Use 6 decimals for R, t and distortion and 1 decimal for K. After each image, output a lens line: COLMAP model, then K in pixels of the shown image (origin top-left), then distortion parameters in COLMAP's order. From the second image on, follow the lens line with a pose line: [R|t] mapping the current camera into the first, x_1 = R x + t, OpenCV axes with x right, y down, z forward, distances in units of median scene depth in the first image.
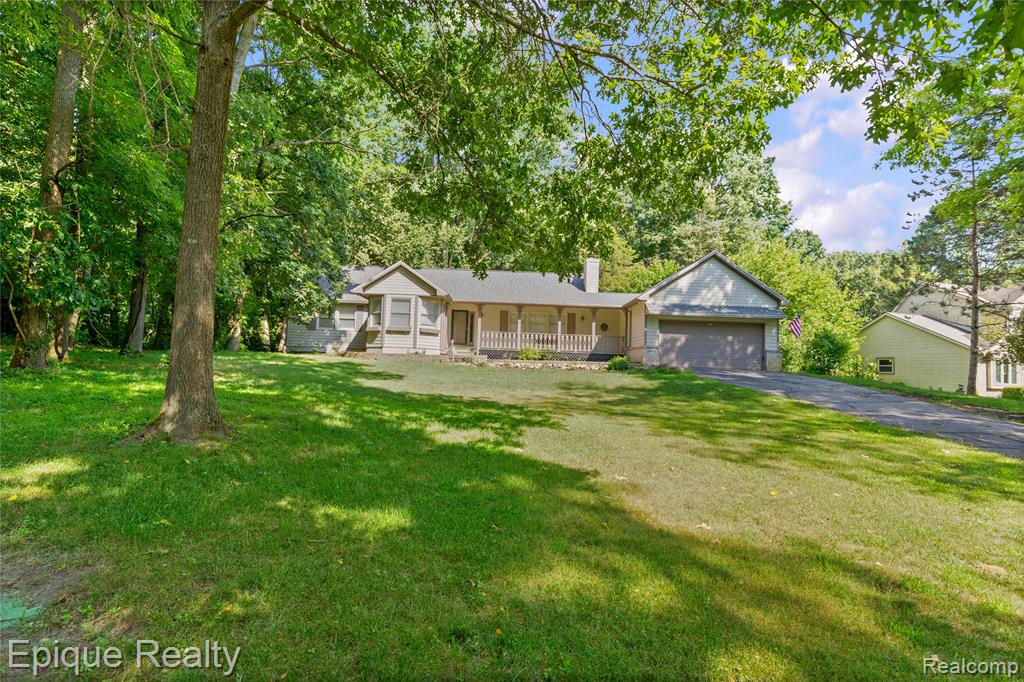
lens RADIAL K [[510.8, 0, 512.0], [0, 510.8, 341.0], [0, 0, 1]] dist [-0.018064, 0.000034]
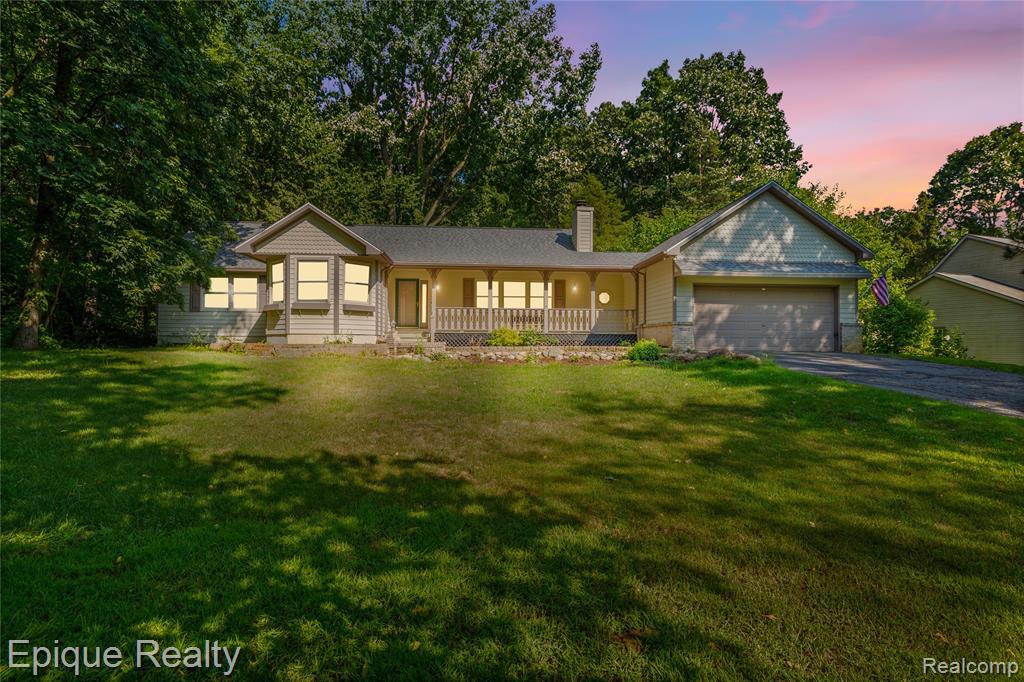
lens RADIAL K [[510.8, 0, 512.0], [0, 510.8, 341.0], [0, 0, 1]] dist [-0.018064, 0.000034]
pose [[0.997288, -0.029076, 0.067610, -0.006383], [0.025901, 0.998541, 0.047374, -0.003178], [-0.068889, -0.045494, 0.996586, 0.321193]]
